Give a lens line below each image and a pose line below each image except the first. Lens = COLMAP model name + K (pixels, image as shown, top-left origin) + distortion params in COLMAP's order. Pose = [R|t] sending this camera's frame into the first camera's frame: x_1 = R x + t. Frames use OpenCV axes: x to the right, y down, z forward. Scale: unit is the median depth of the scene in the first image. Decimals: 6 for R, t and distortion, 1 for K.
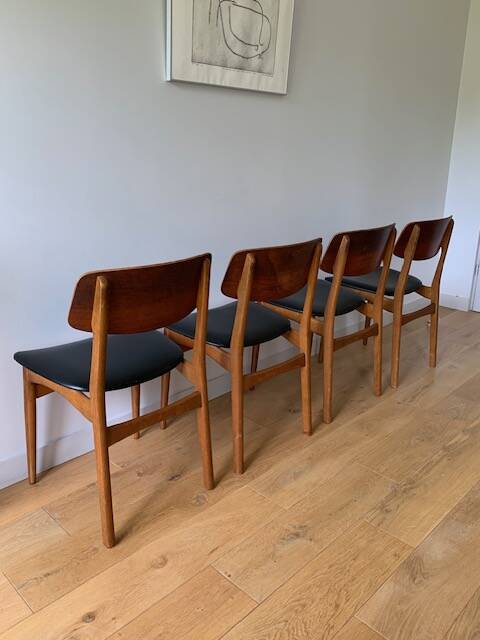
lens RADIAL K [[529.5, 0, 240.0], [0, 529.5, 320.0], [0, 0, 1]] dist [0.006941, -0.002764]
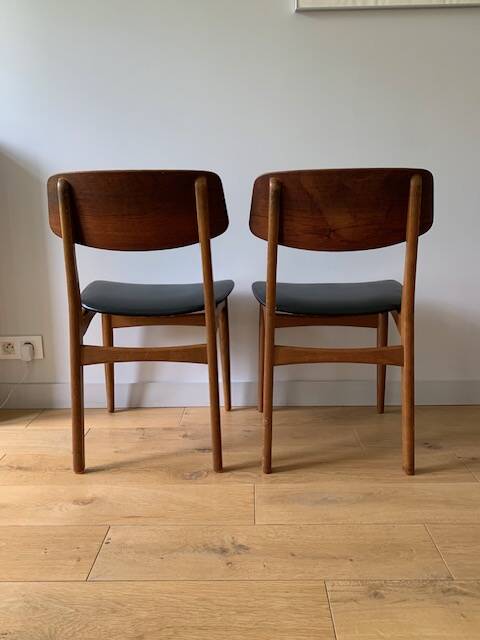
lens RADIAL K [[529.5, 0, 240.0], [0, 529.5, 320.0], [0, 0, 1]] dist [0.006941, -0.002764]
pose [[0.682101, 0.120565, -0.721250, 0.564057], [-0.194019, 0.980803, -0.019536, 0.102973], [0.705049, 0.153261, 0.692399, 0.443762]]
